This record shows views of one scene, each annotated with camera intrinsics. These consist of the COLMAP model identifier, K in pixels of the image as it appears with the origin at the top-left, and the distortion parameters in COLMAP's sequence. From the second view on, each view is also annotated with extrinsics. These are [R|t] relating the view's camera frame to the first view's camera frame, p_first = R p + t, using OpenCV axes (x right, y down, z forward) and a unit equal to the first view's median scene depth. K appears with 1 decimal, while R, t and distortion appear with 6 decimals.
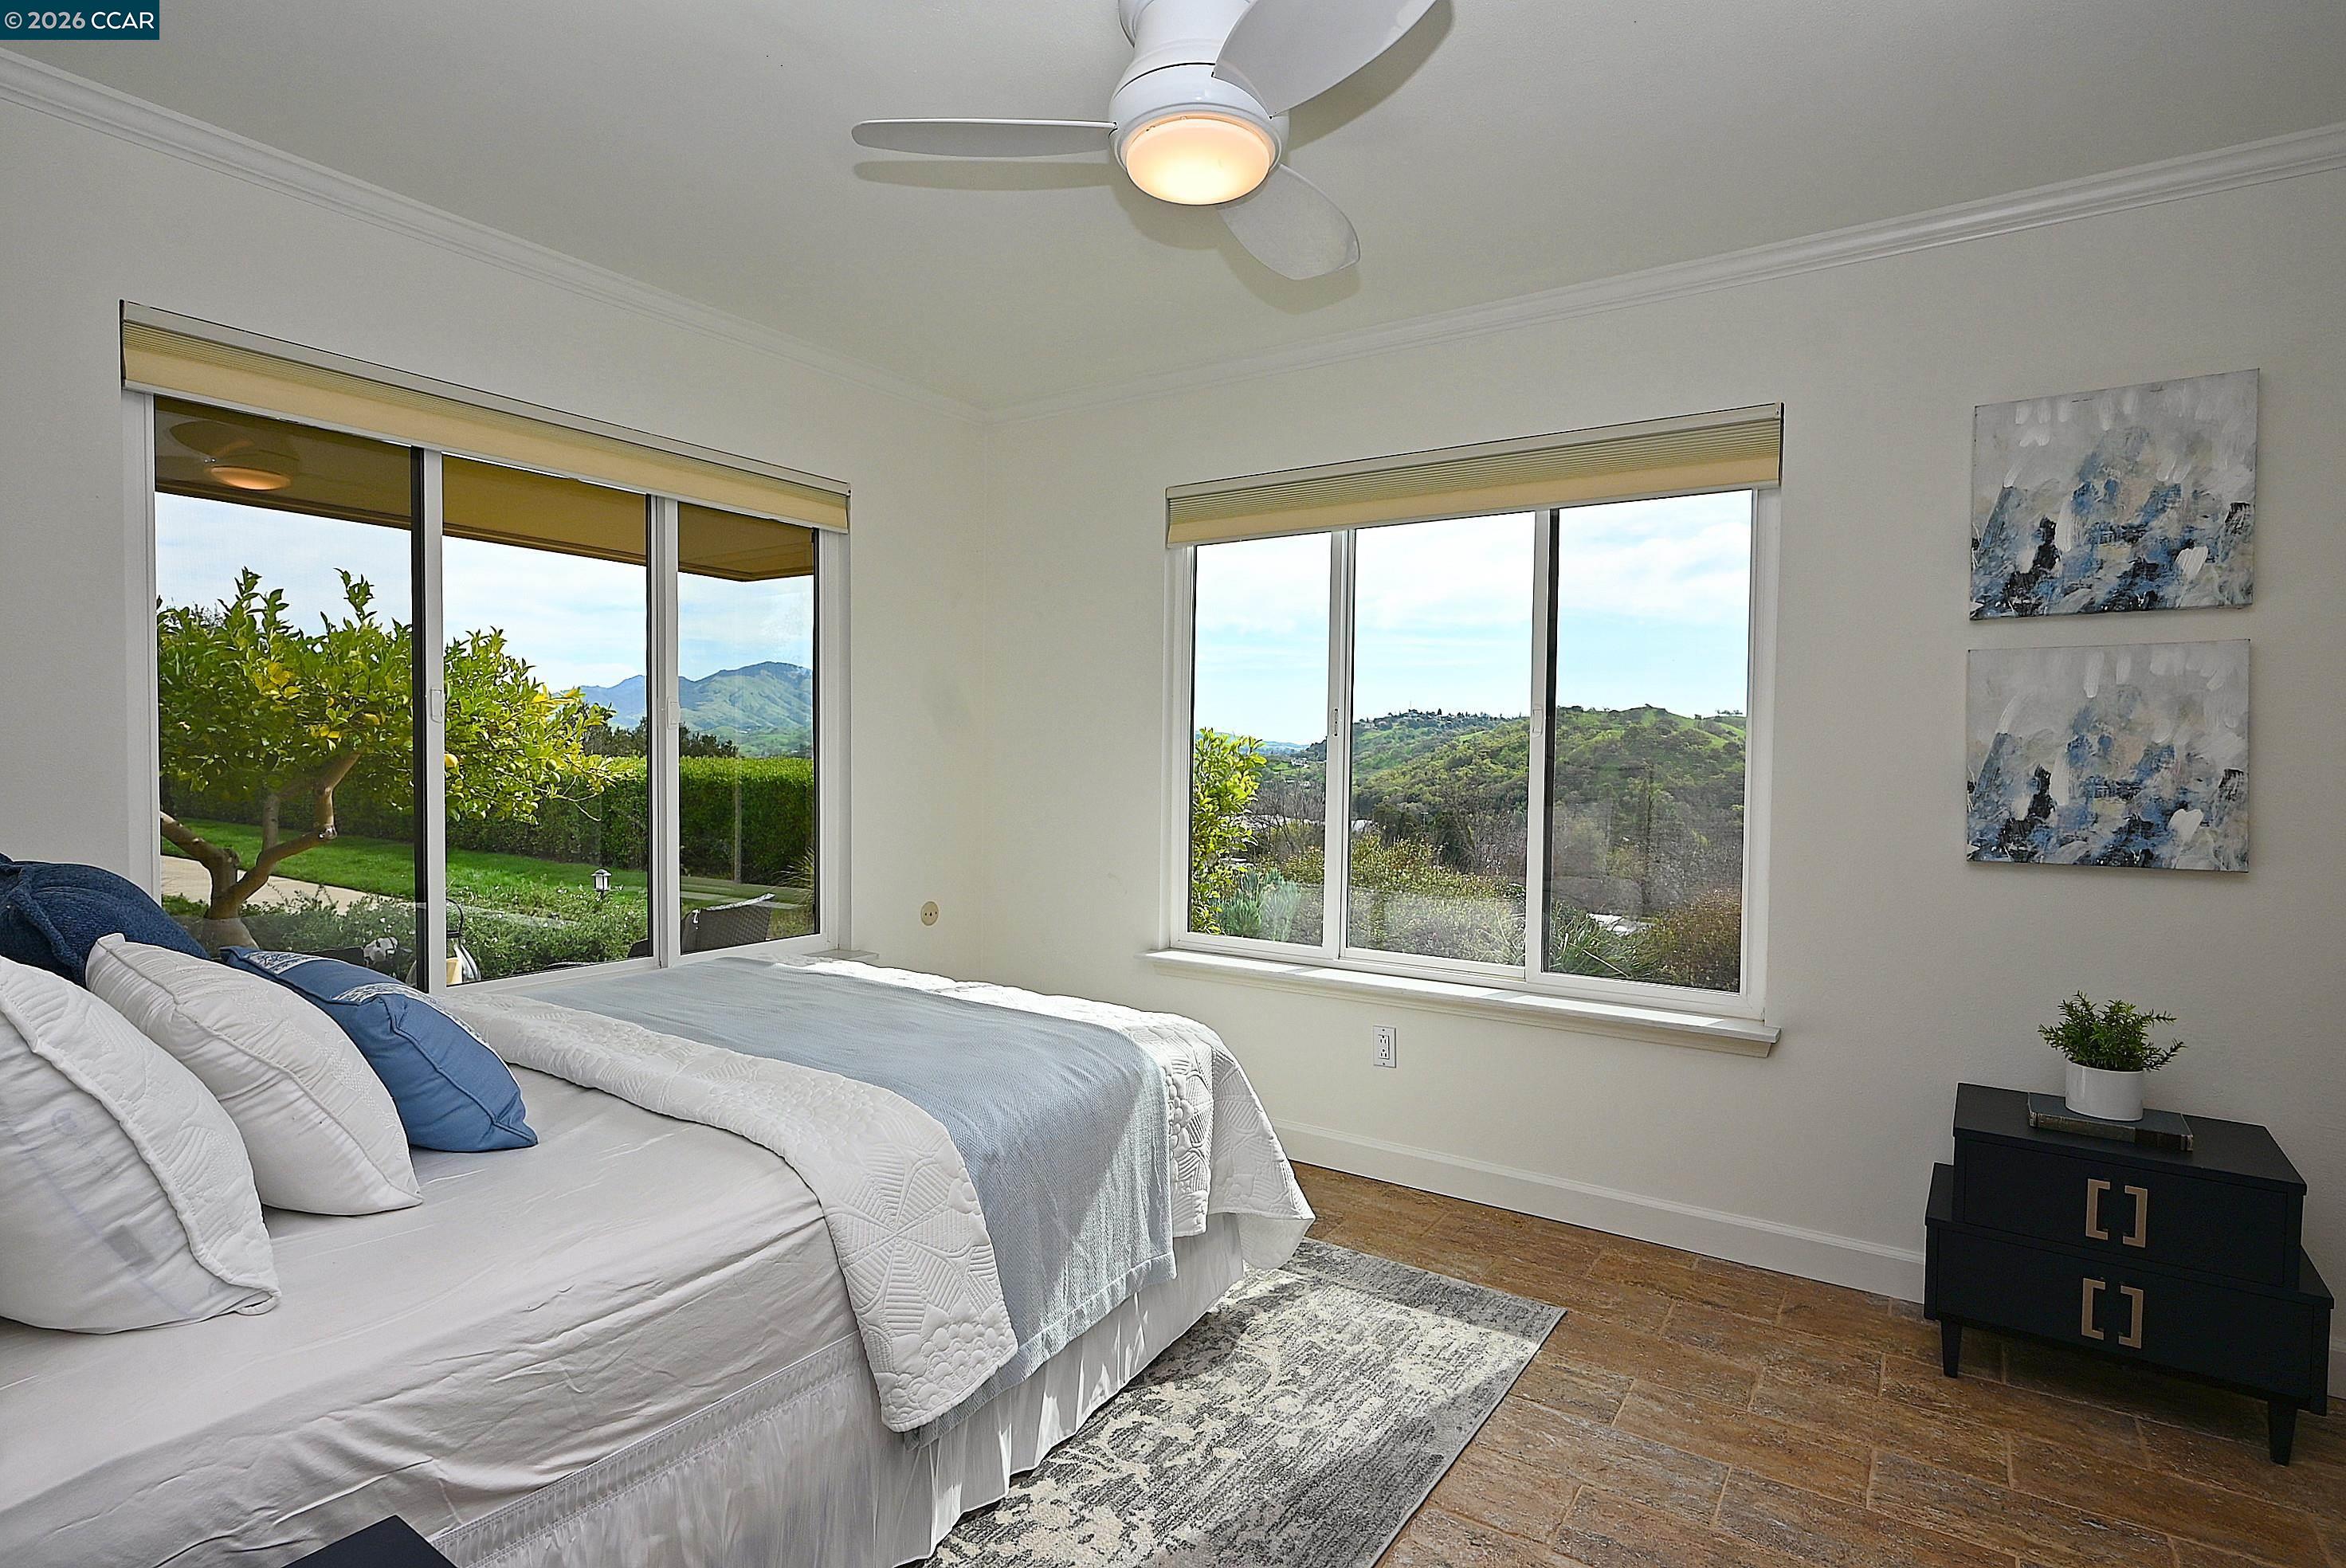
lens RADIAL K [[1173.4, 0, 1175.0], [0, 1173.4, 788.0], [0, 0, 1]] dist [0.000642, 0.003759]
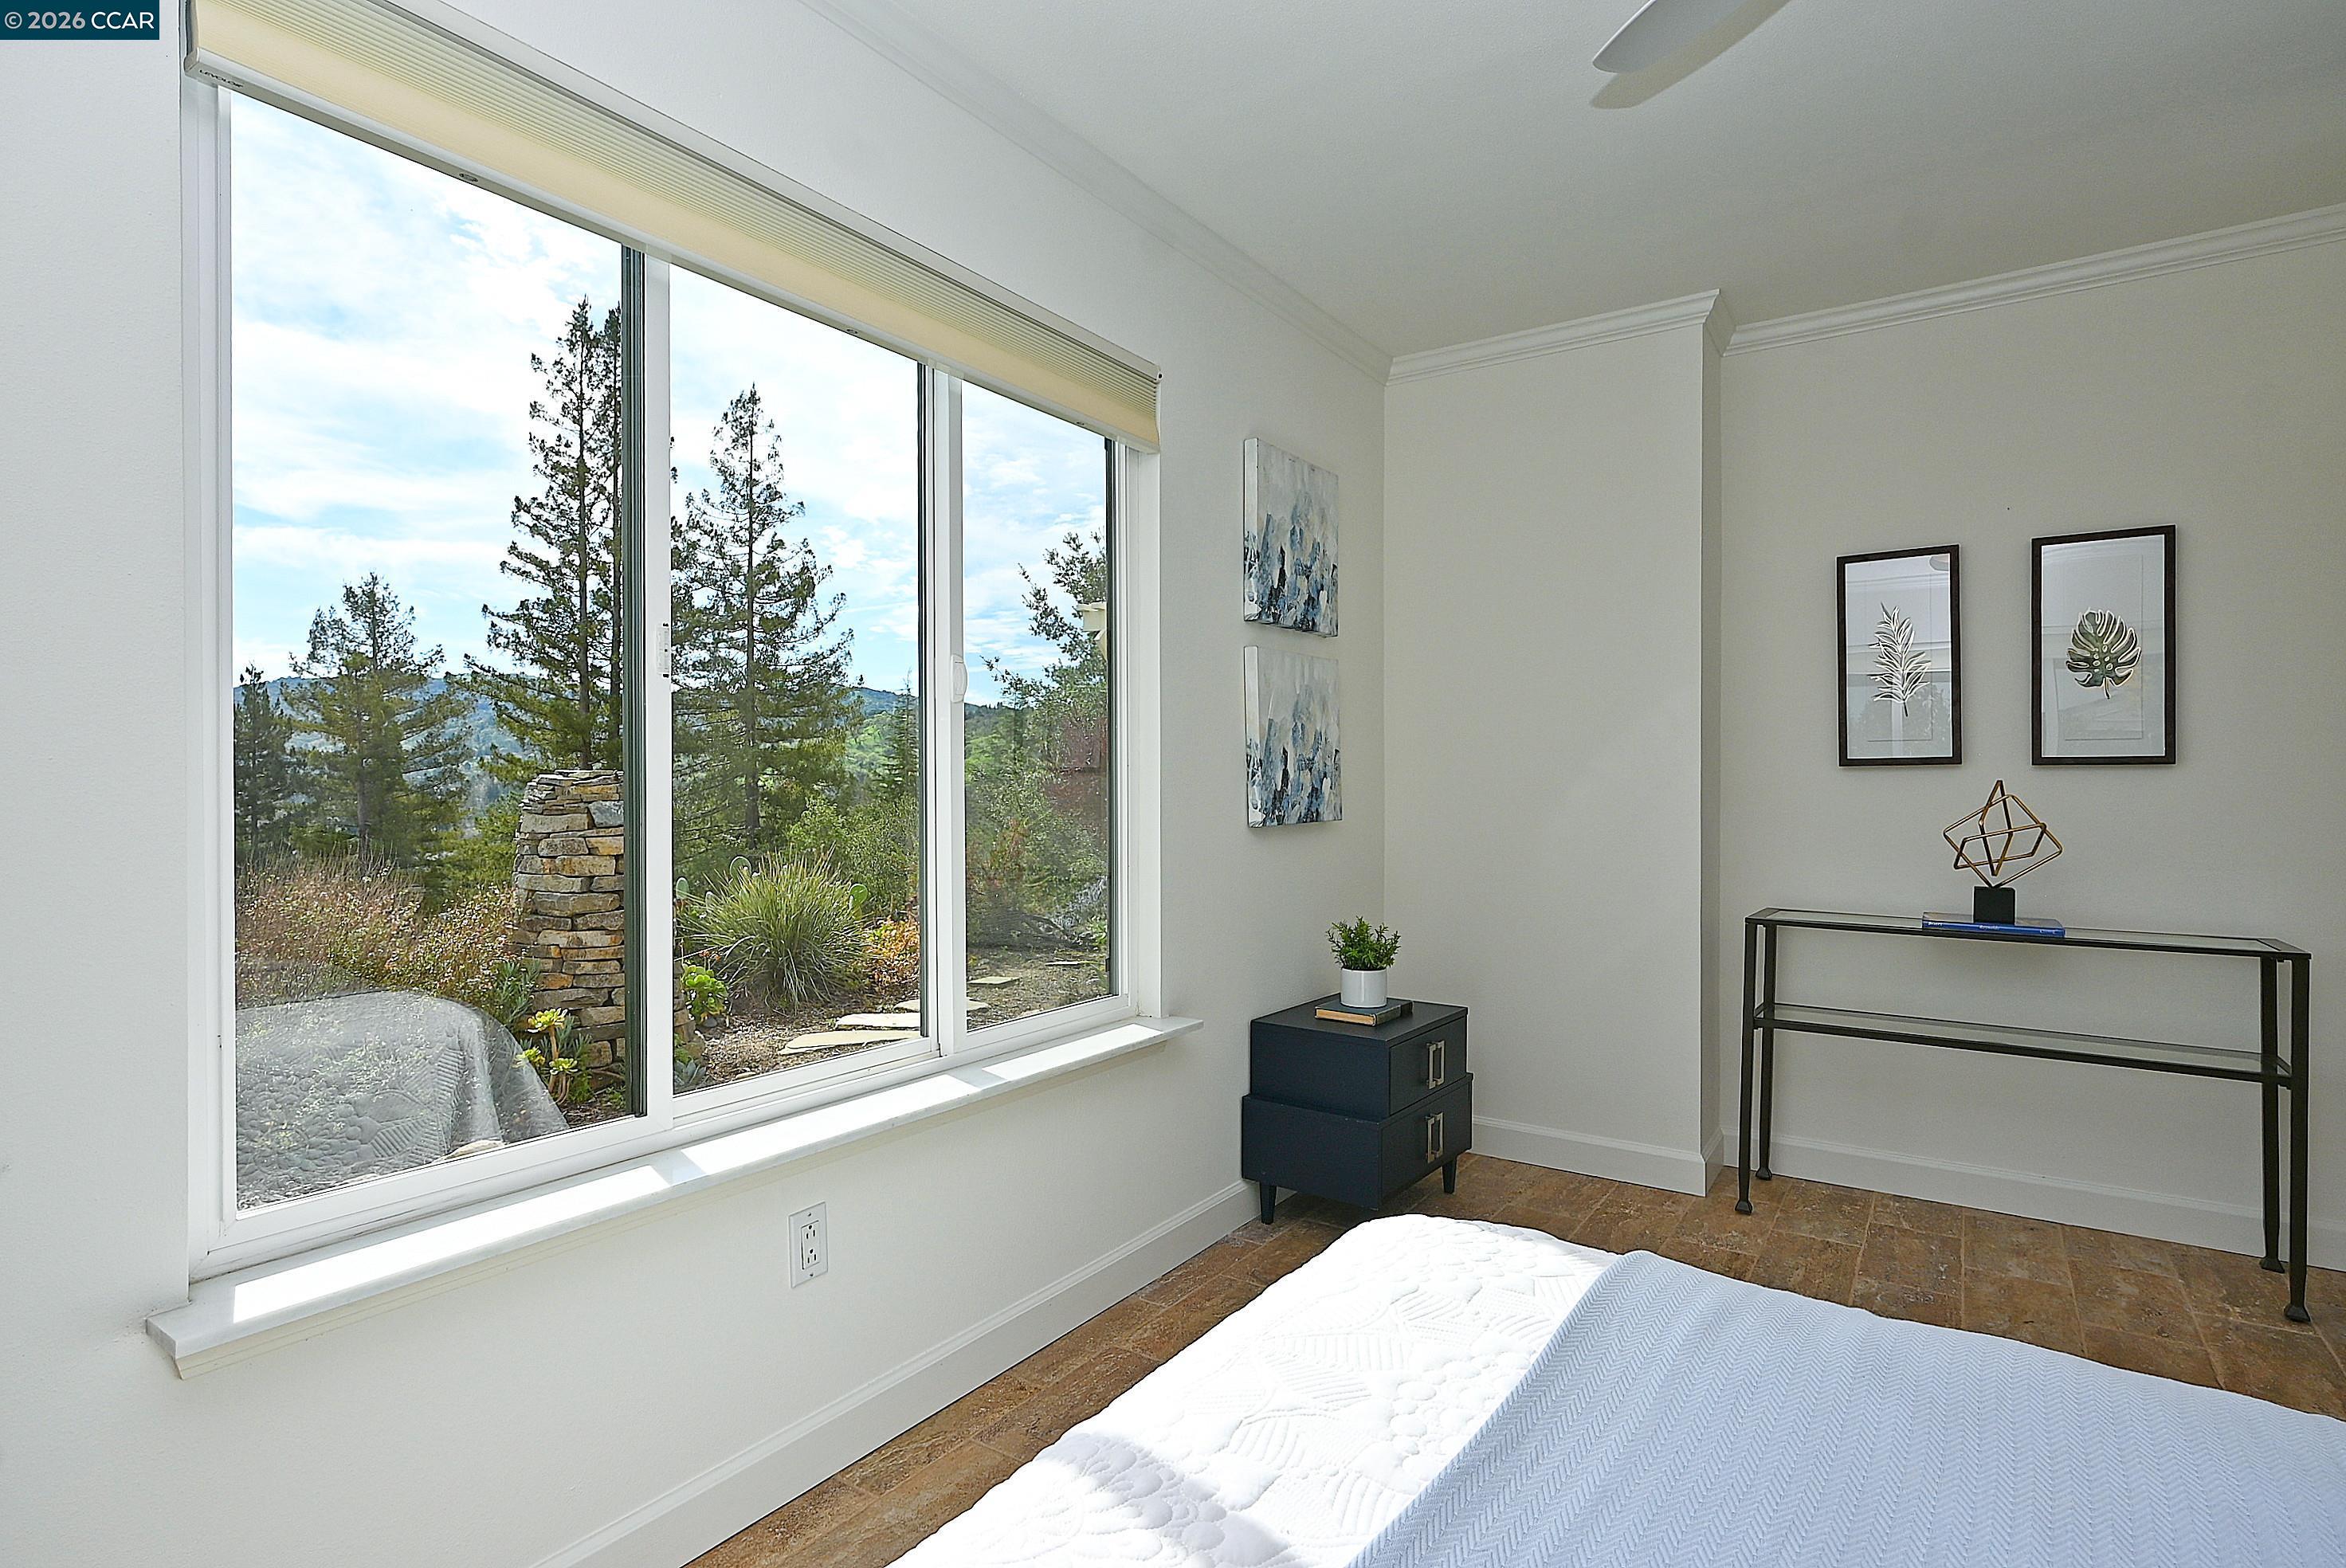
lens RADIAL K [[1173.4, 0, 1168.8], [0, 1173.4, 771.9], [0, 0, 1]] dist [0.000642, 0.003759]
pose [[0.005644, -0.014660, 0.999877, -0.513883], [0.027363, 0.999520, 0.014500, -0.013018], [-0.999610, 0.027278, 0.006042, 1.132914]]
